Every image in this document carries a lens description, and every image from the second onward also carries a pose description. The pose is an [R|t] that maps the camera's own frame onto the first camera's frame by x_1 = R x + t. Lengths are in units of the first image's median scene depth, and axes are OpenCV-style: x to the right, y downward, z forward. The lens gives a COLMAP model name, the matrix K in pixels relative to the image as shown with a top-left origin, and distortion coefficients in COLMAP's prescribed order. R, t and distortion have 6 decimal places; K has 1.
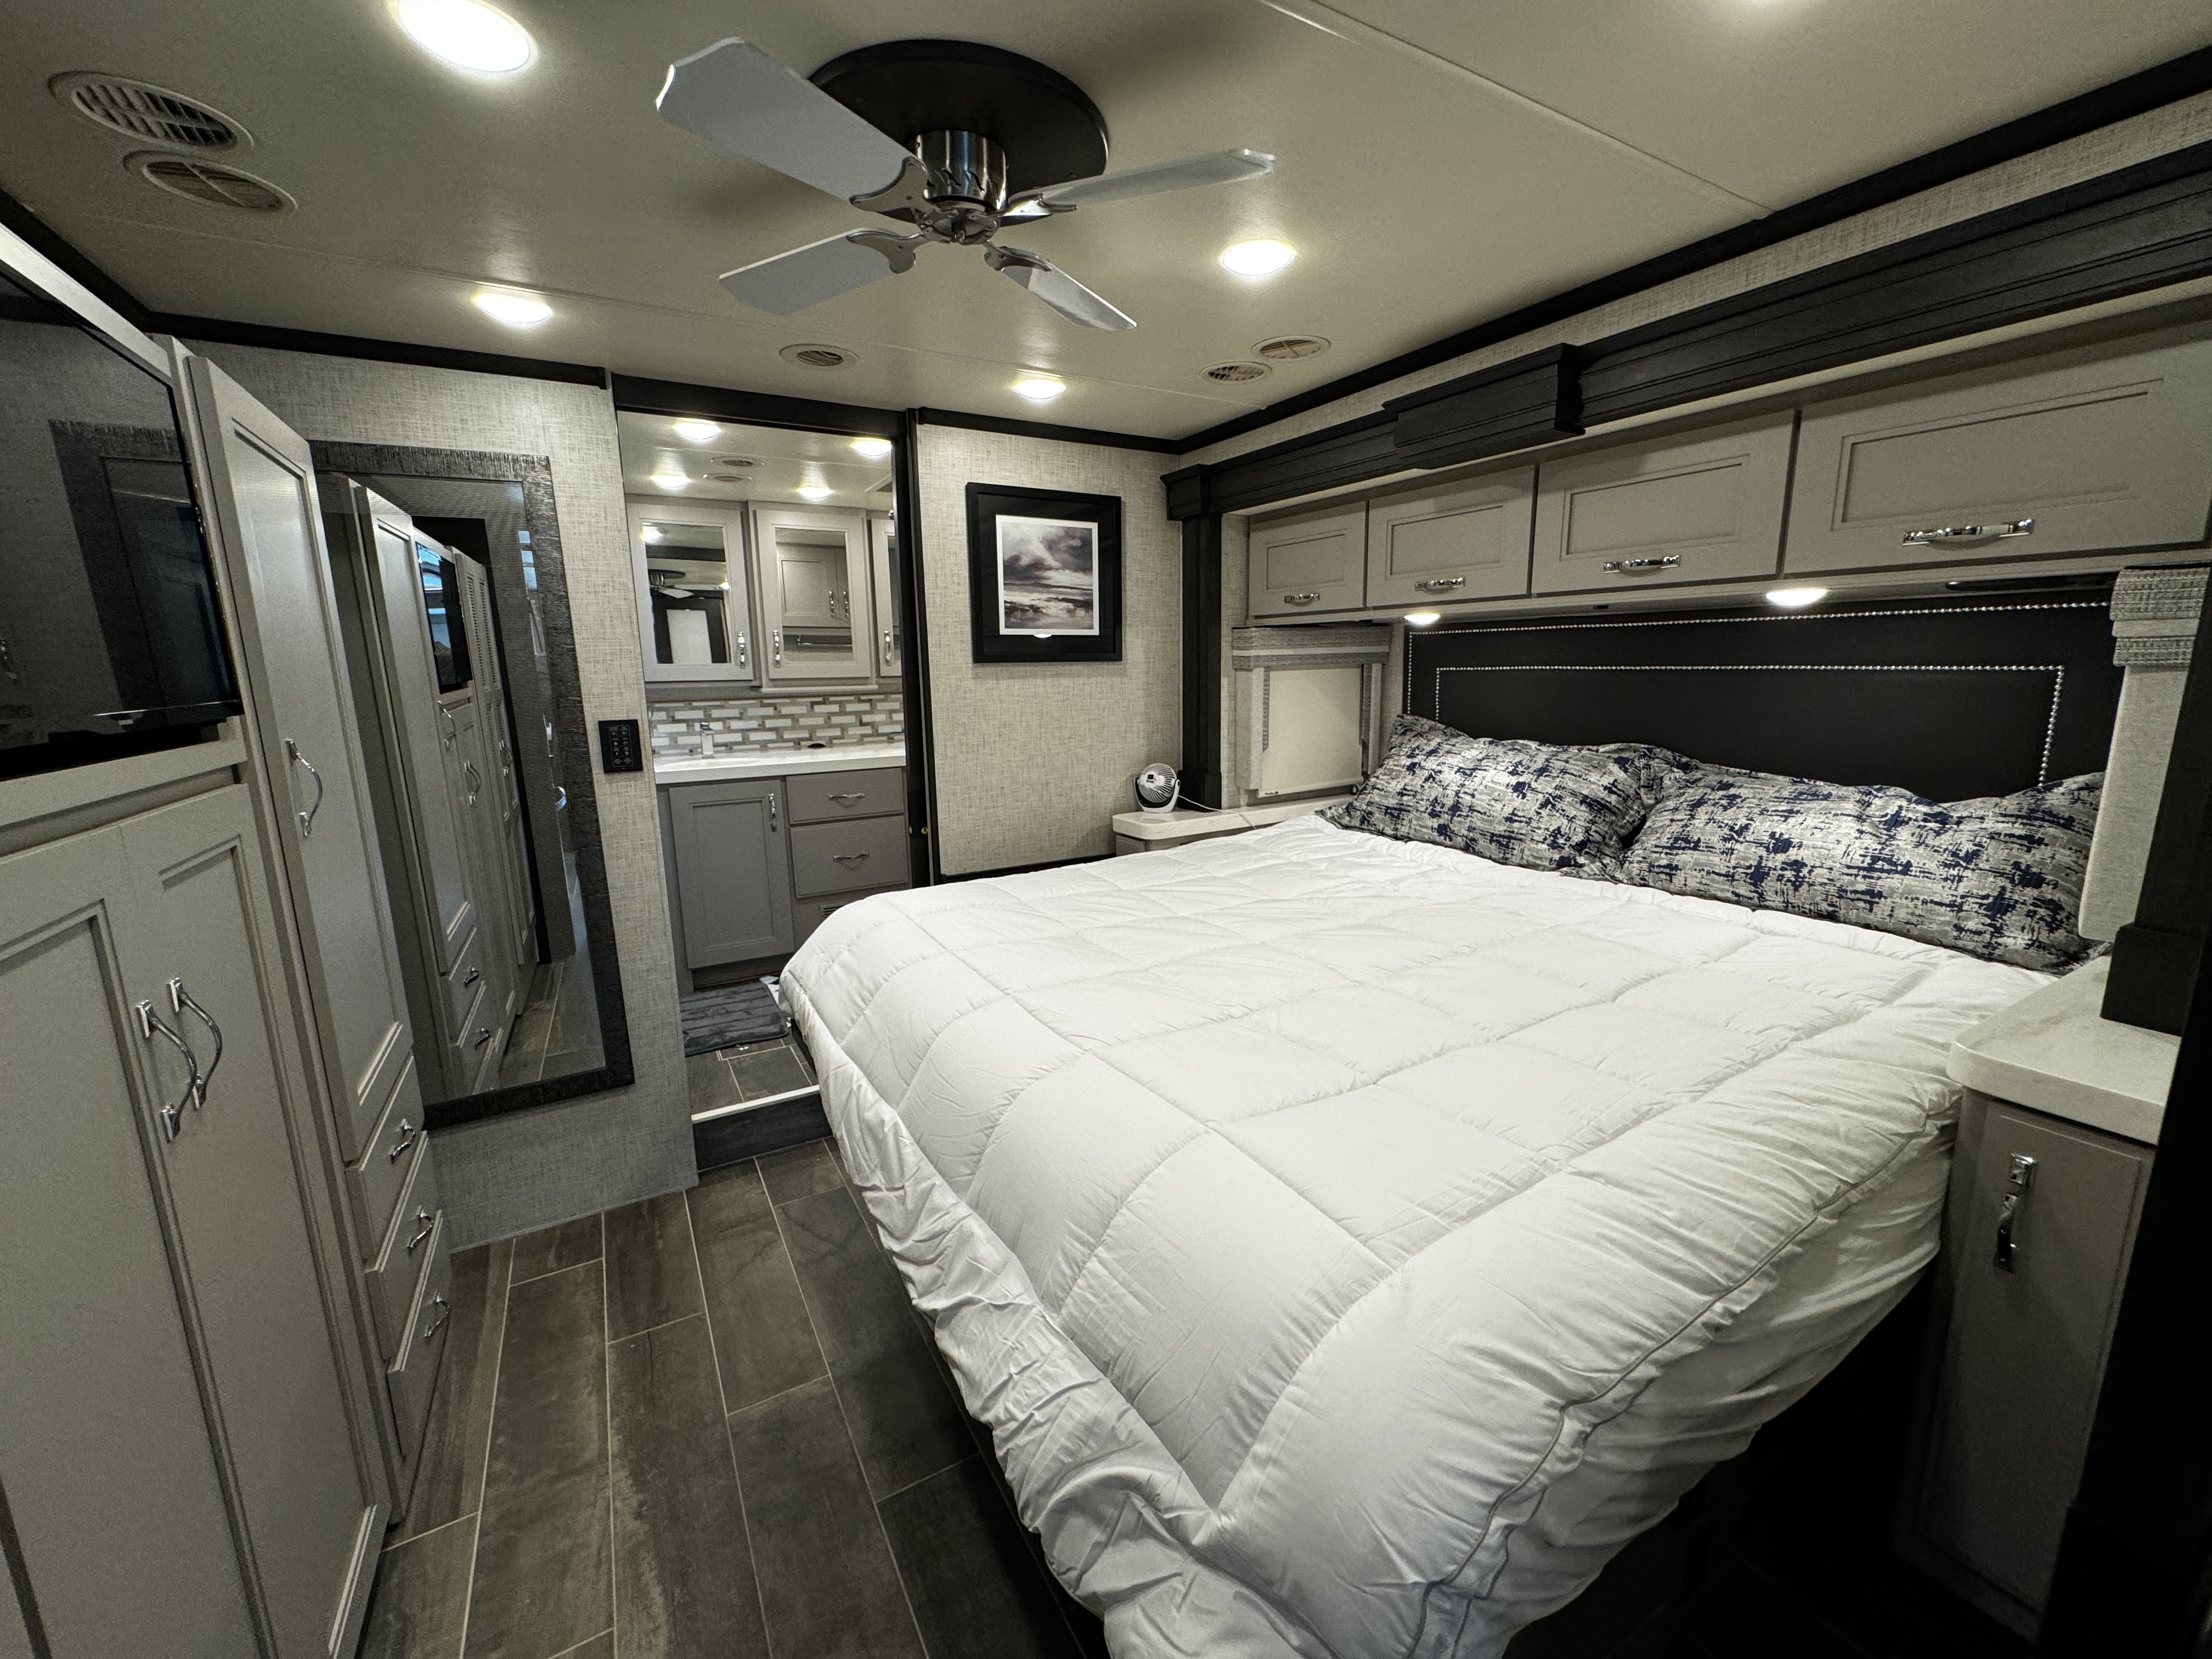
lens RADIAL K [[884.3, 0, 1105.6], [0, 884.3, 827.5], [0, 0, 1]] dist [-0.003748, 0.000695]
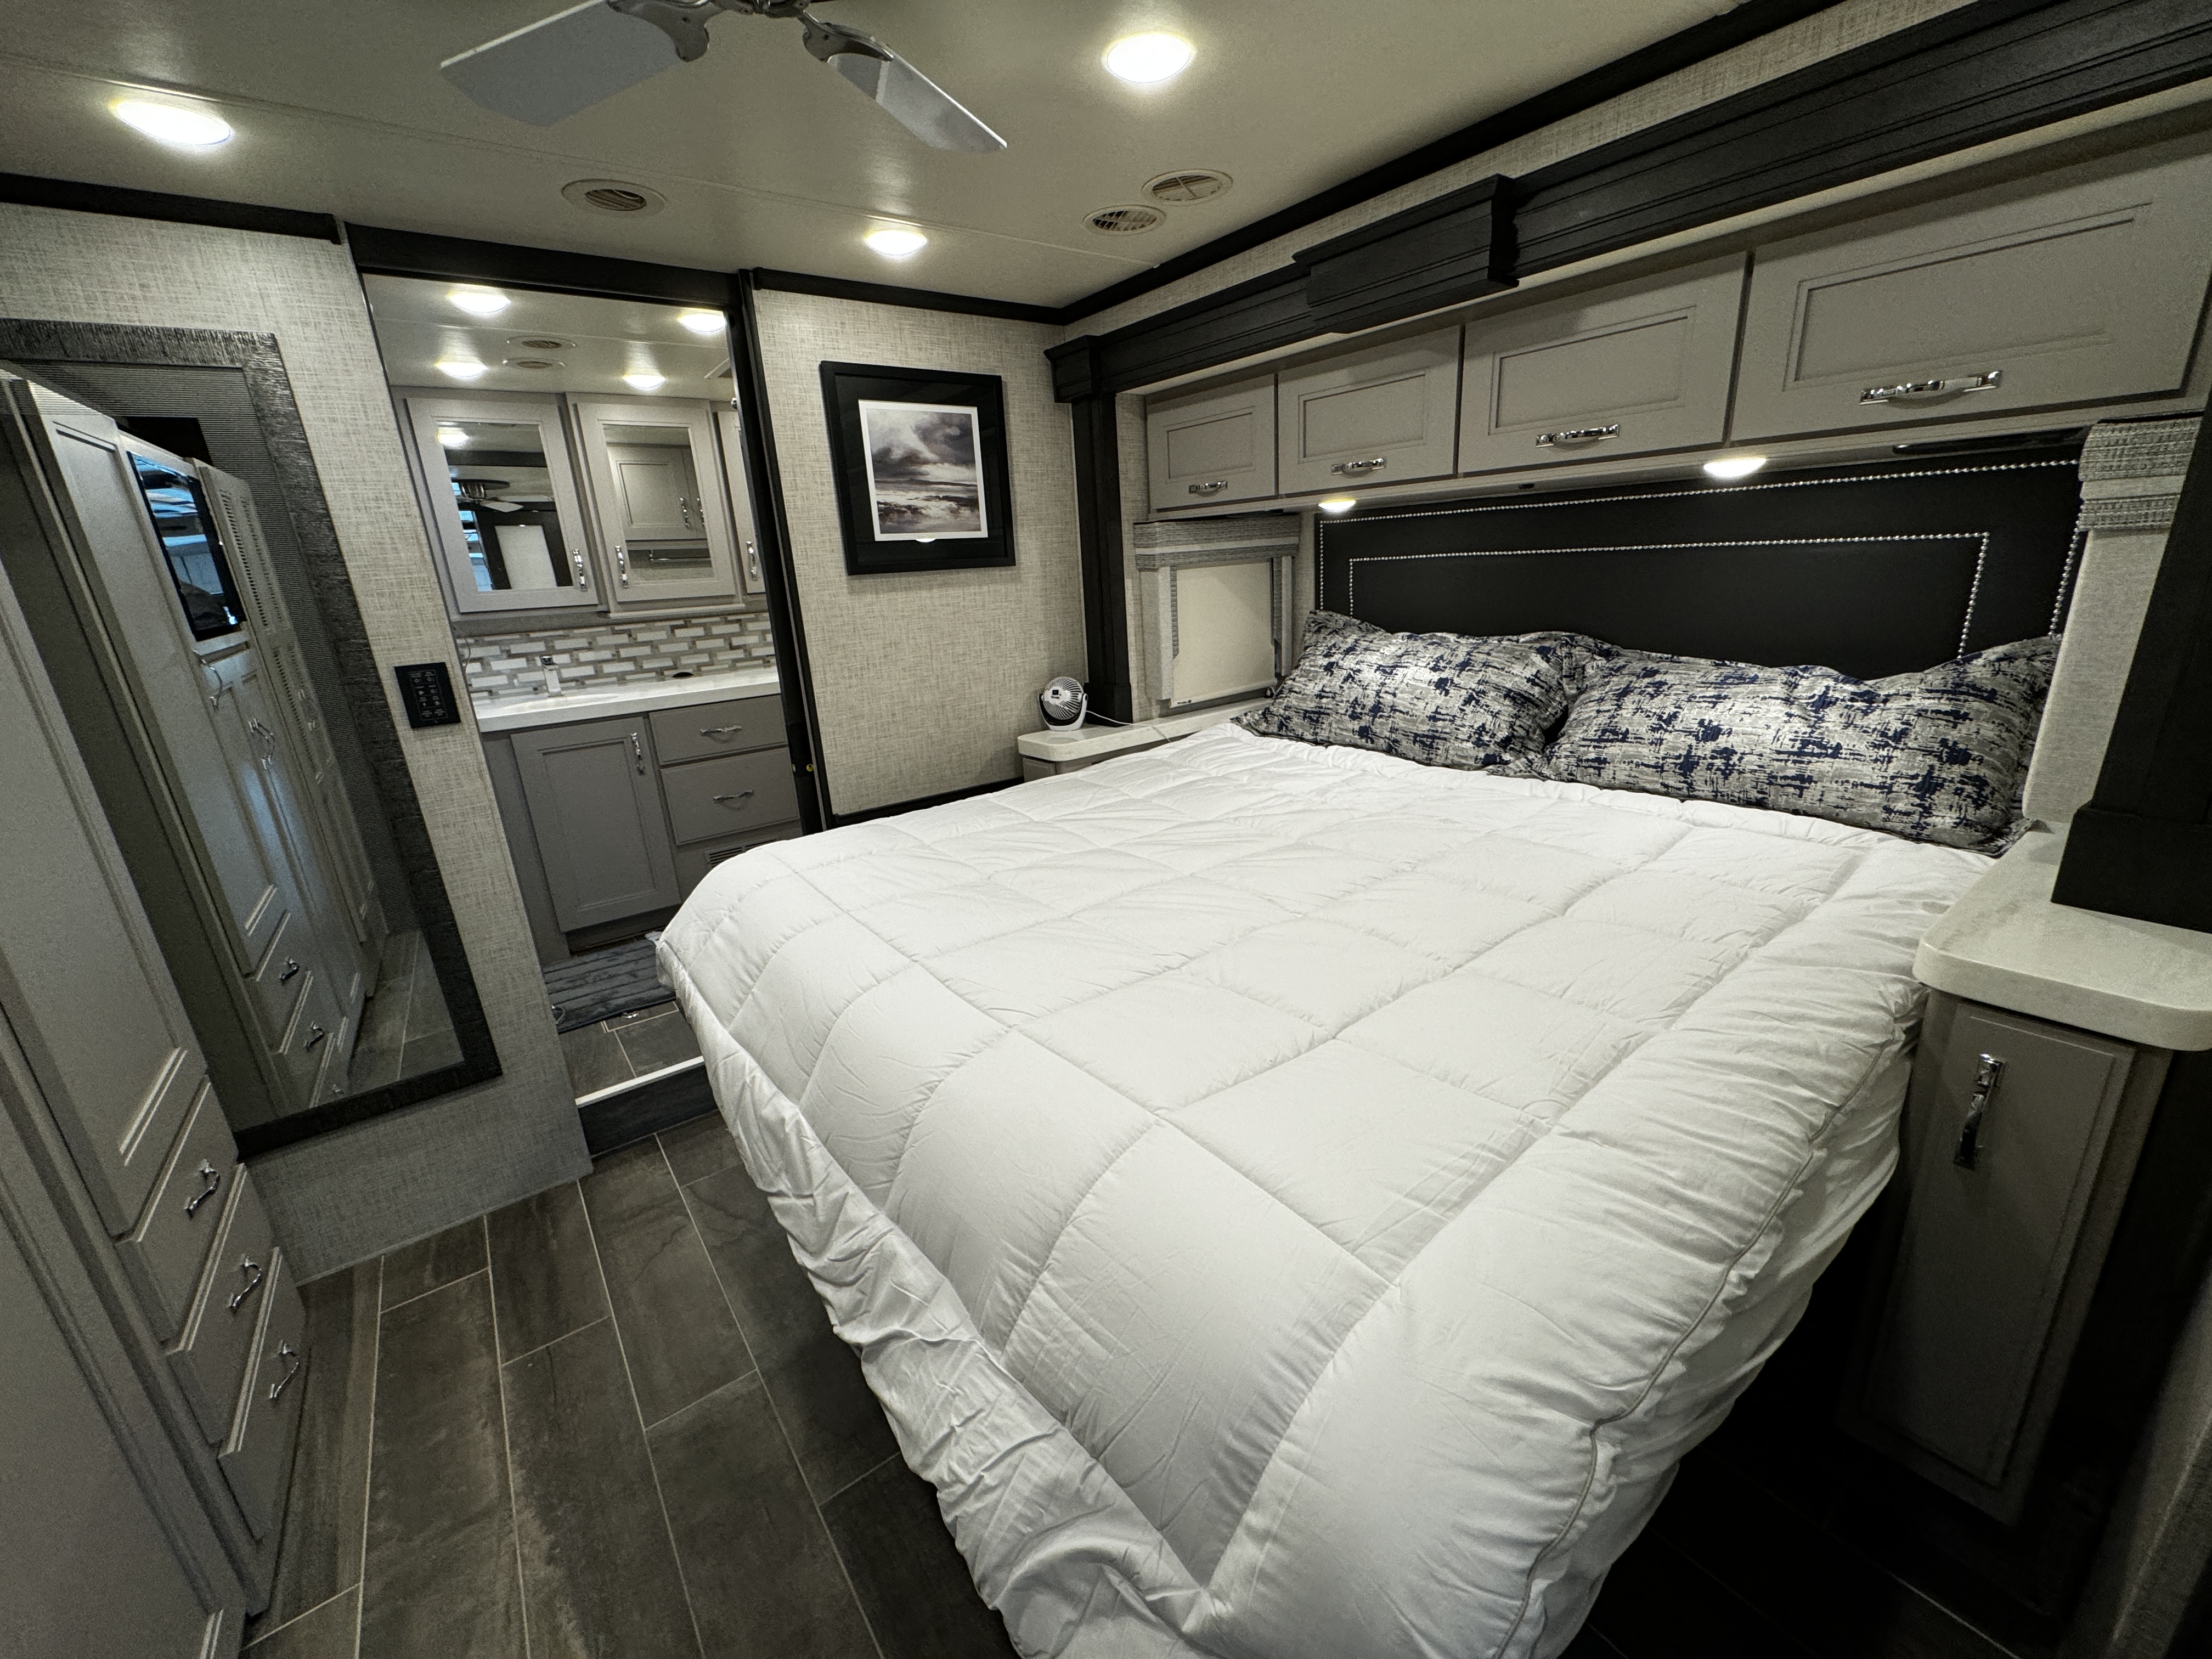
lens RADIAL K [[884.3, 0, 1105.2], [0, 884.3, 826.7], [0, 0, 1]] dist [-0.003748, 0.000695]
pose [[0.992198, -0.072269, 0.101587, -0.002223], [0.061100, 0.992156, 0.109055, -0.021923], [-0.108672, -0.101997, 0.988831, 0.091191]]
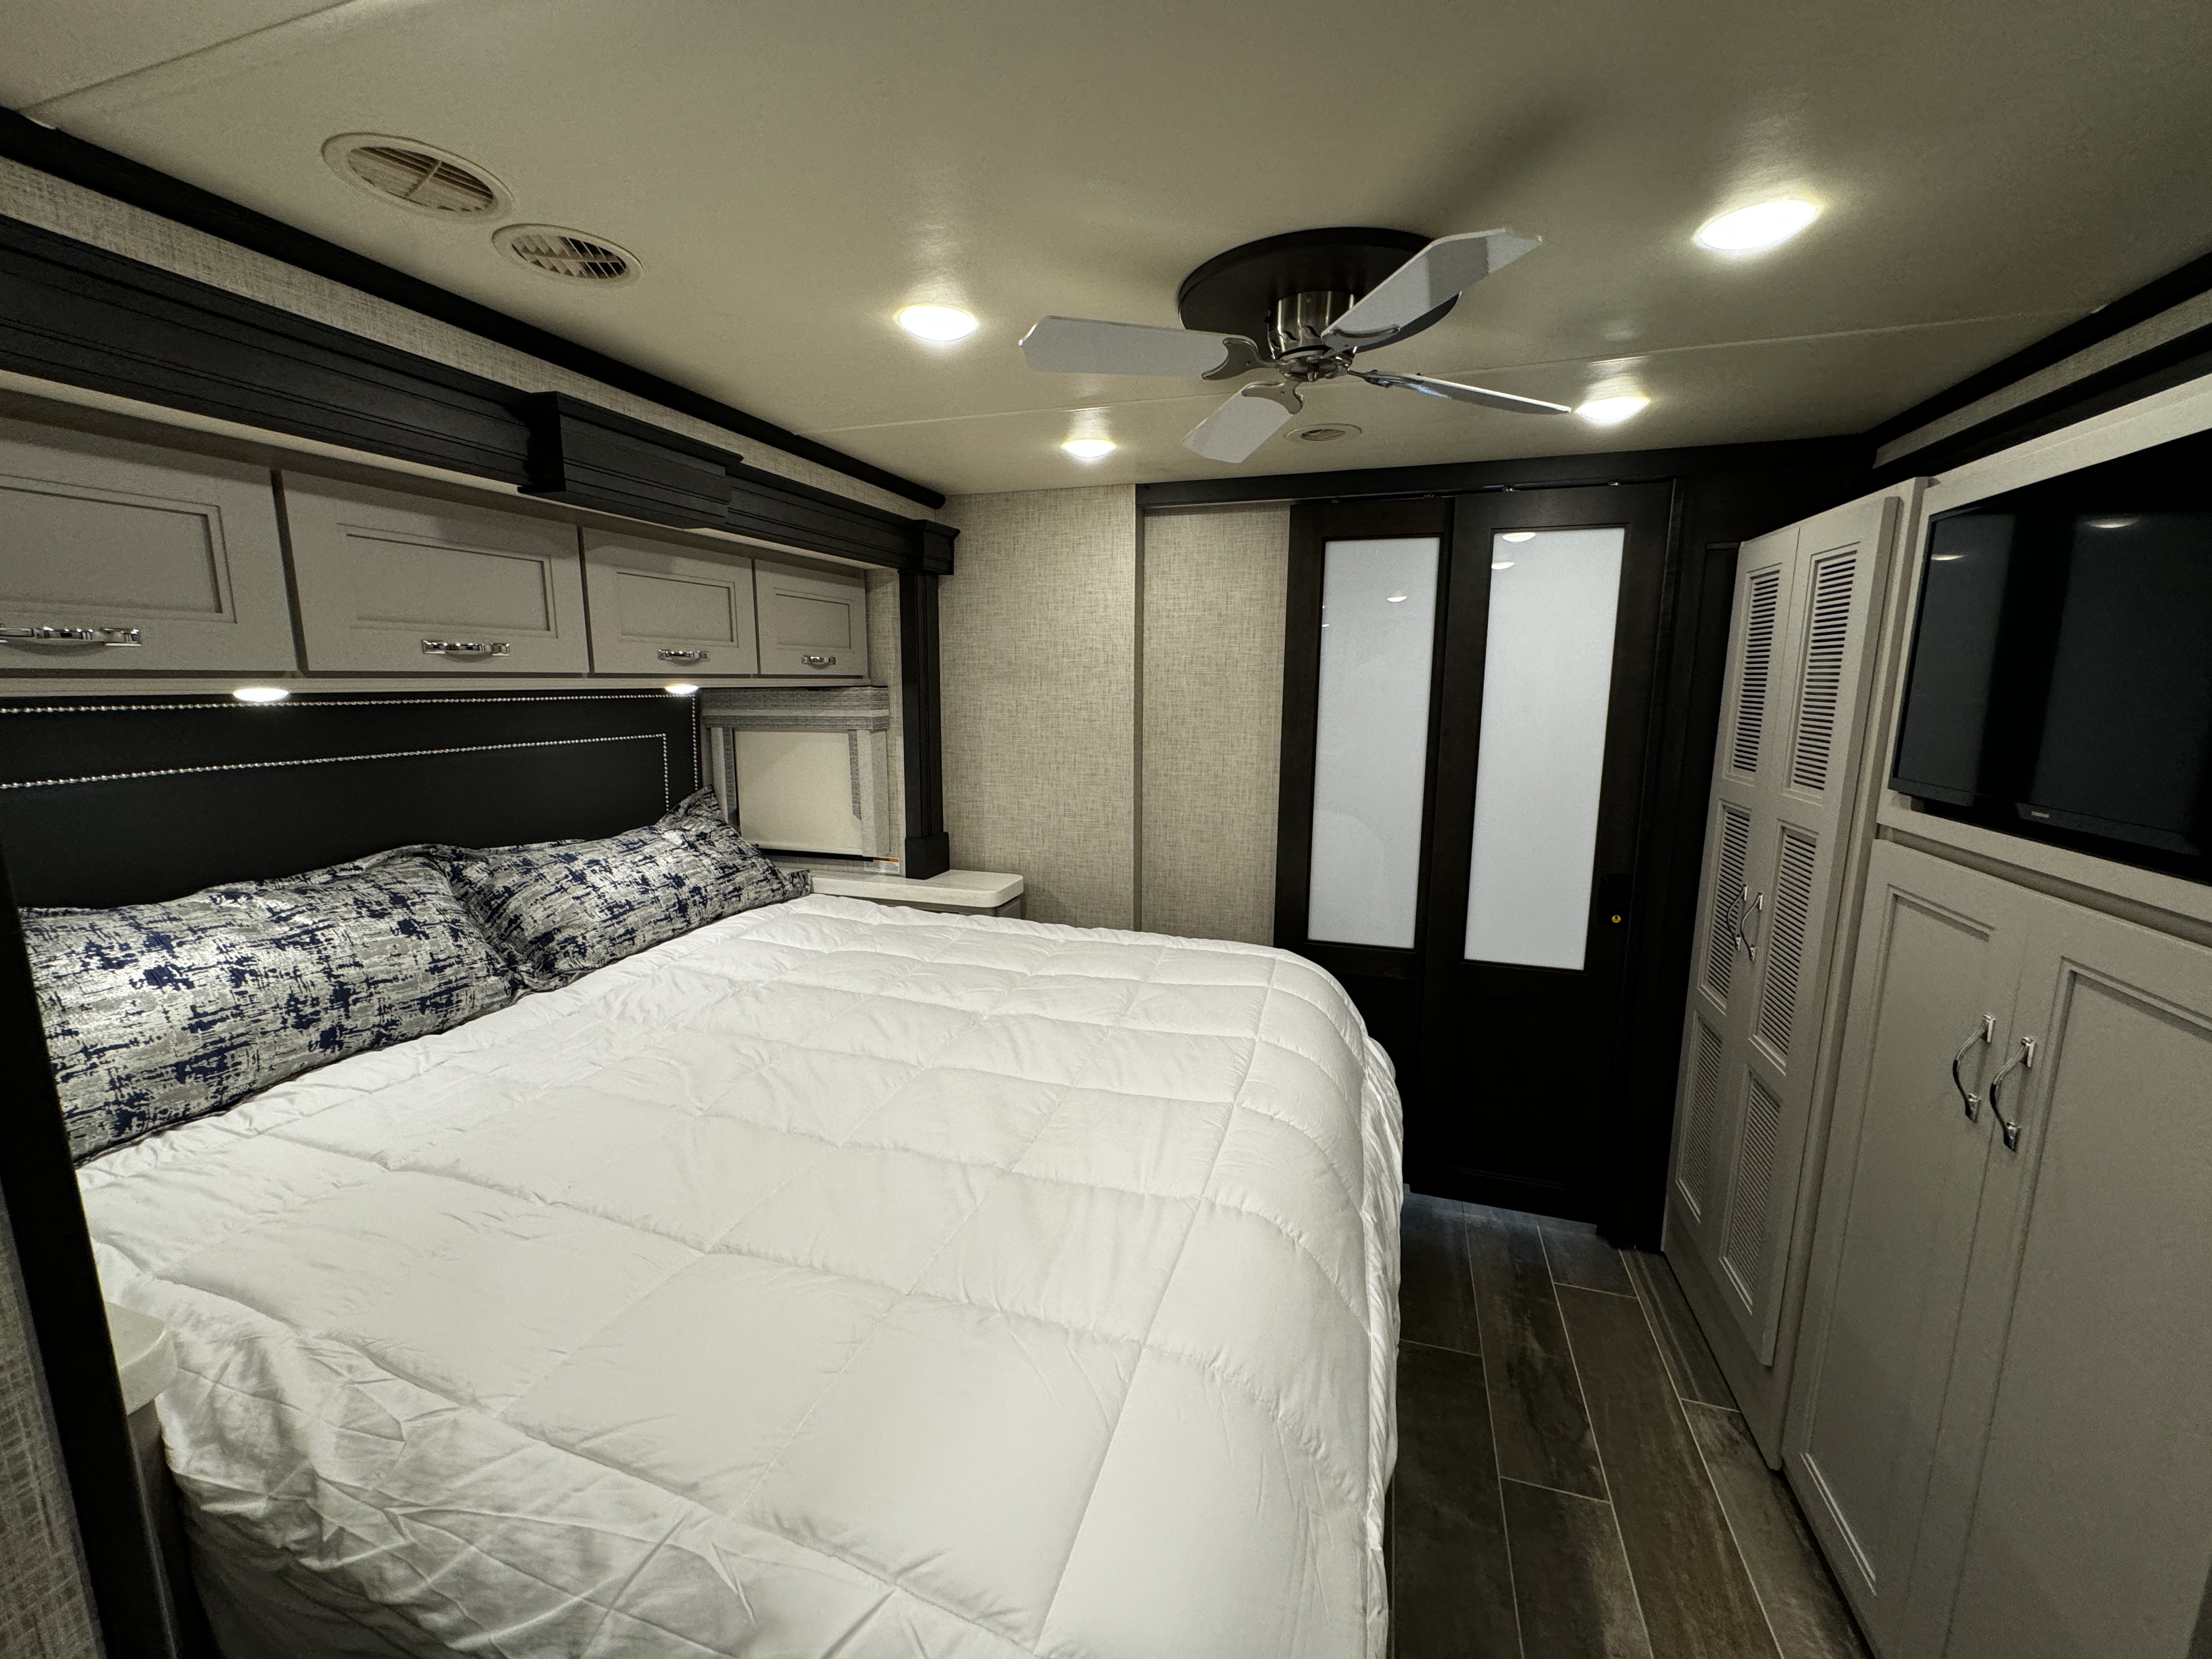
lens RADIAL K [[884.3, 0, 1107.1], [0, 884.3, 825.4], [0, 0, 1]] dist [-0.003748, 0.000695]
pose [[-0.670519, -0.101375, 0.734933, -0.508773], [0.152517, 0.950625, 0.270278, -0.274244], [-0.726046, 0.293316, -0.621951, 1.194975]]
